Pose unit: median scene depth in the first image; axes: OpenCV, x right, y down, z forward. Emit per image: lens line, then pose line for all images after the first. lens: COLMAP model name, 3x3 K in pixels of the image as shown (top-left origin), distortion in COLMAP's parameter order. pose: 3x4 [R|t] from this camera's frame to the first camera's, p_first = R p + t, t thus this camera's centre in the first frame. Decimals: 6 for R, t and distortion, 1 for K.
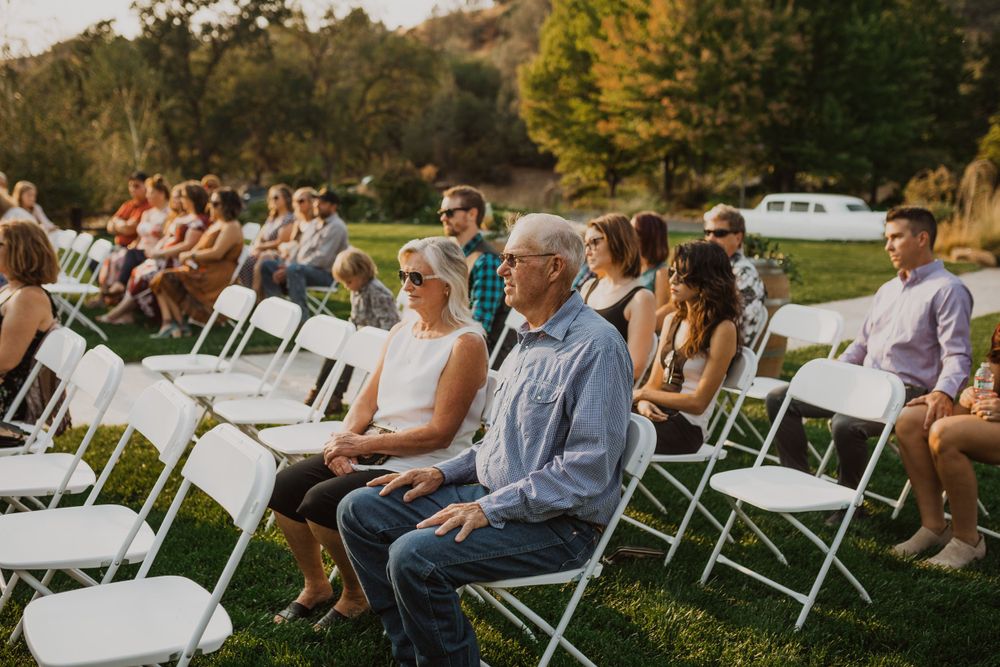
lens RADIAL K [[1014.9, 0, 500.9], [0, 1014.9, 334.5], [0, 0, 1]] dist [-0.193347, 0.445556]
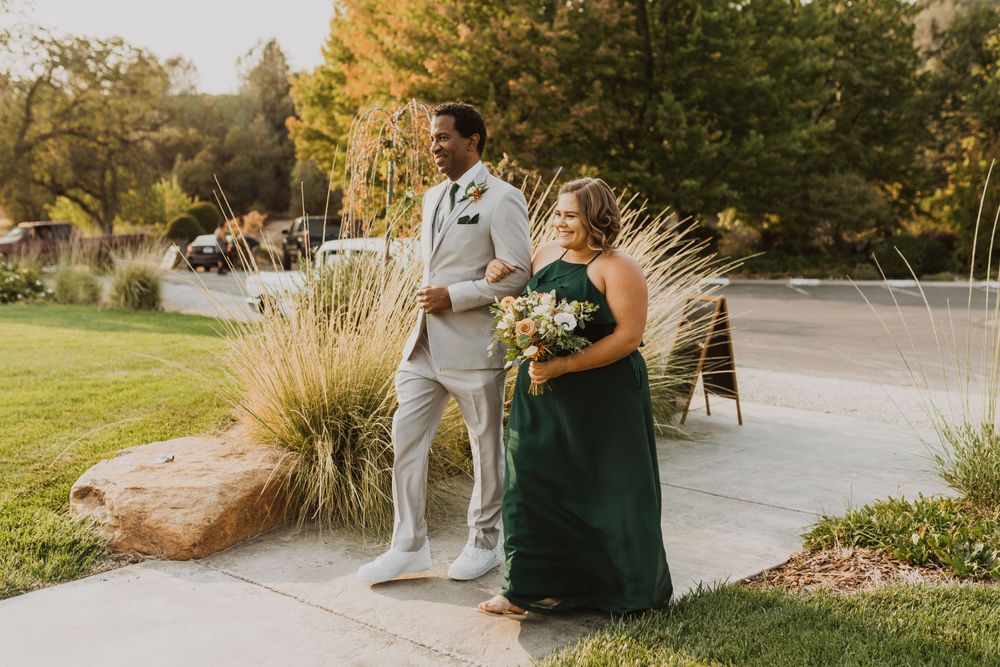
lens RADIAL K [[1023.9, 0, 501.8], [0, 1023.9, 334.4], [0, 0, 1]] dist [0.001879, -0.004697]
pose [[0.999670, -0.006109, -0.024948, 0.233808], [0.004728, 0.998472, -0.055049, -0.040897], [0.025247, 0.054913, 0.998172, 0.319177]]
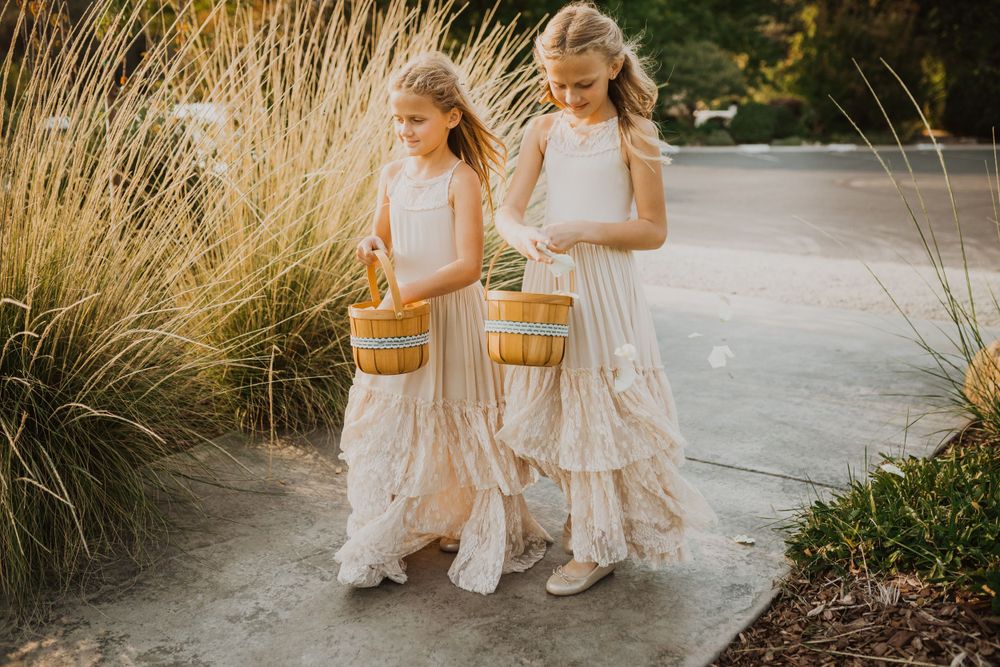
lens RADIAL K [[948.3, 0, 499.9], [0, 948.3, 334.6], [0, 0, 1]] dist [-0.069048, 0.097450]
pose [[0.993994, -0.052131, 0.096217, 0.239818], [0.044529, 0.995837, 0.079538, -0.043241], [-0.099962, -0.074776, 0.992177, 0.370010]]
